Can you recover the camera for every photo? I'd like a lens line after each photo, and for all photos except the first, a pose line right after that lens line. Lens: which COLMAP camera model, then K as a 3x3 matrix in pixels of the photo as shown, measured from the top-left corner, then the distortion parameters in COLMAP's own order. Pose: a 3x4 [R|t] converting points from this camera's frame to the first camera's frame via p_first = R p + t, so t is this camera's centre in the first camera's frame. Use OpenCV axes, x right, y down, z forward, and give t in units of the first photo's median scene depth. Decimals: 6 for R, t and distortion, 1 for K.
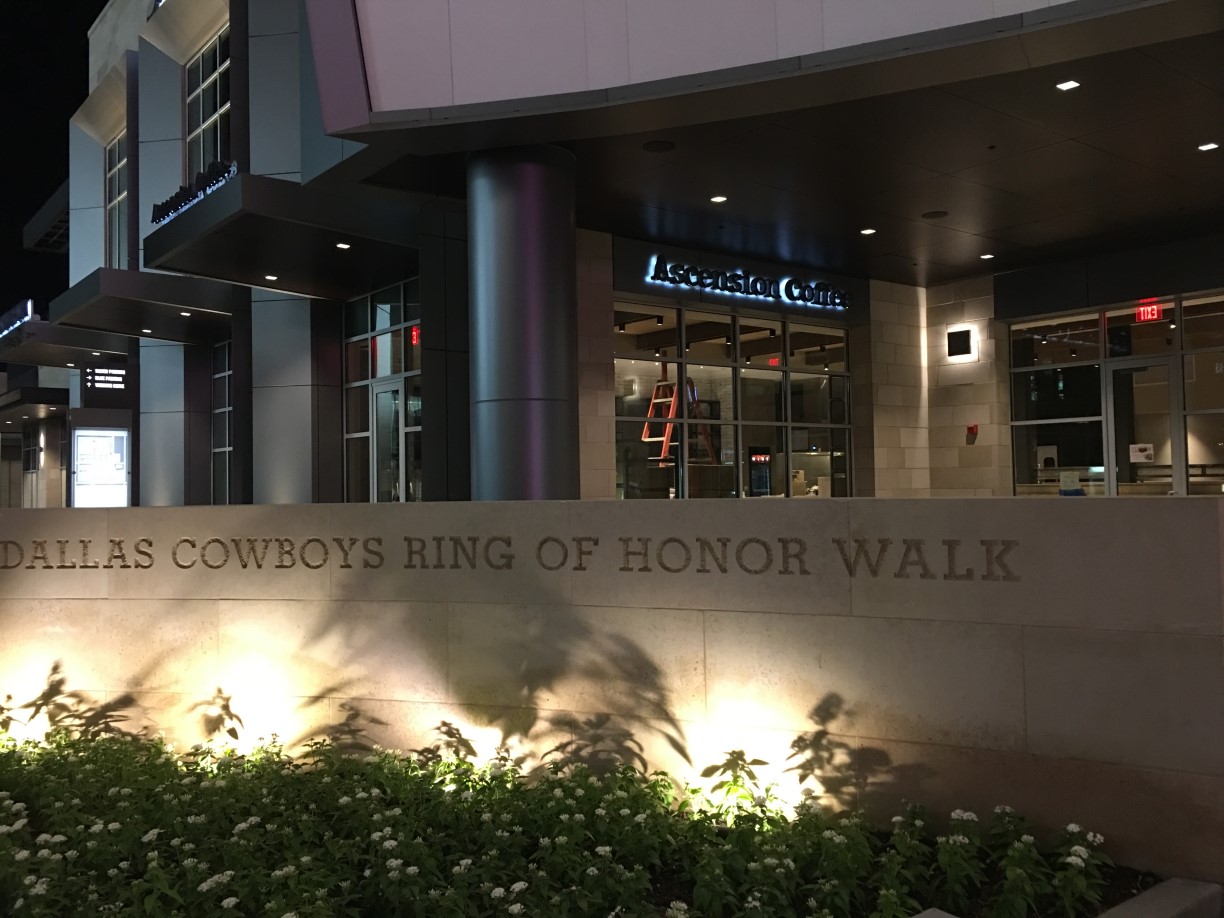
lens RADIAL K [[1030.5, 0, 609.9], [0, 1030.5, 457.9], [0, 0, 1]] dist [0.070306, -0.091203]
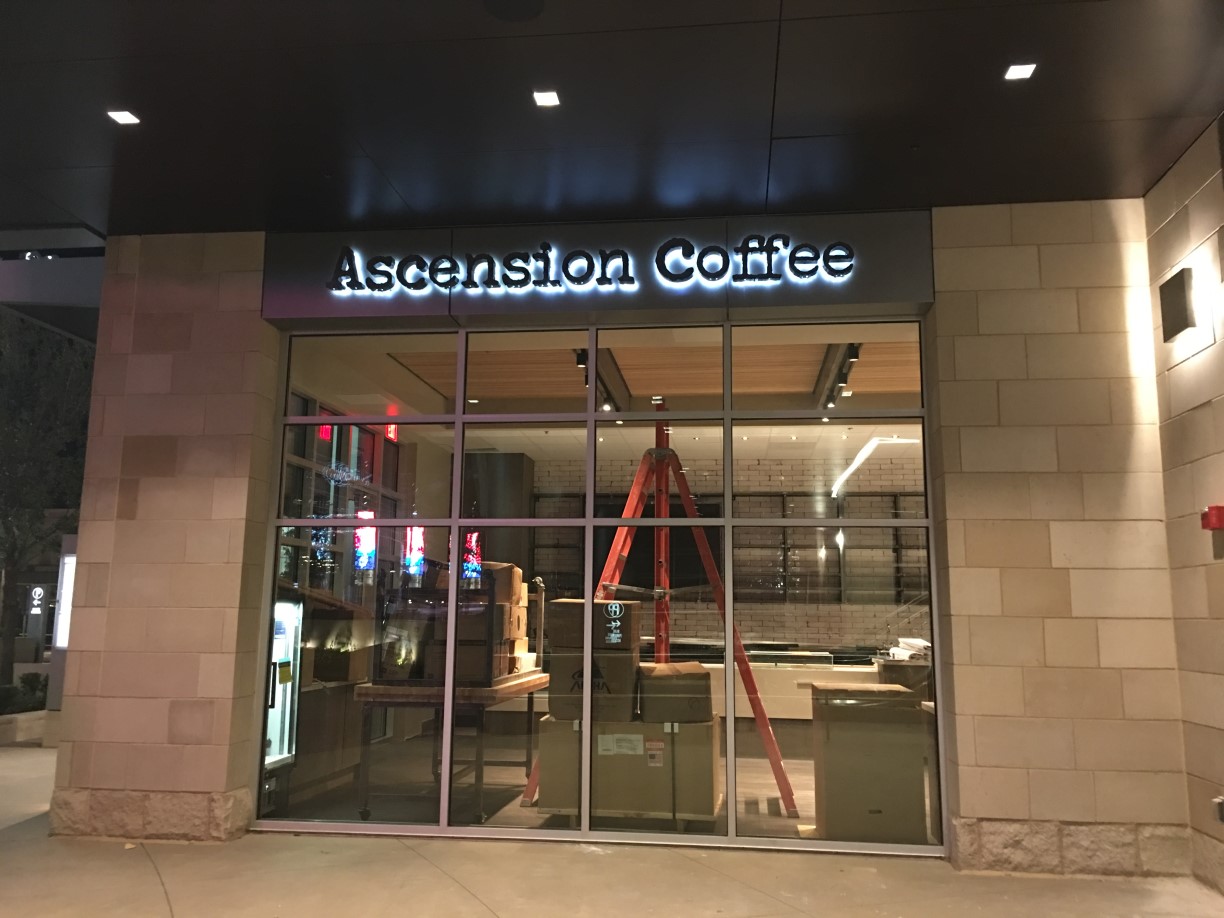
lens RADIAL K [[1030.5, 0, 613.4], [0, 1030.5, 455.2], [0, 0, 1]] dist [0.070306, -0.091203]
pose [[0.699737, -0.083072, -0.709554, 0.469541], [-0.001952, 0.992990, -0.118180, -0.005089], [0.714398, 0.084080, 0.694670, 0.585167]]
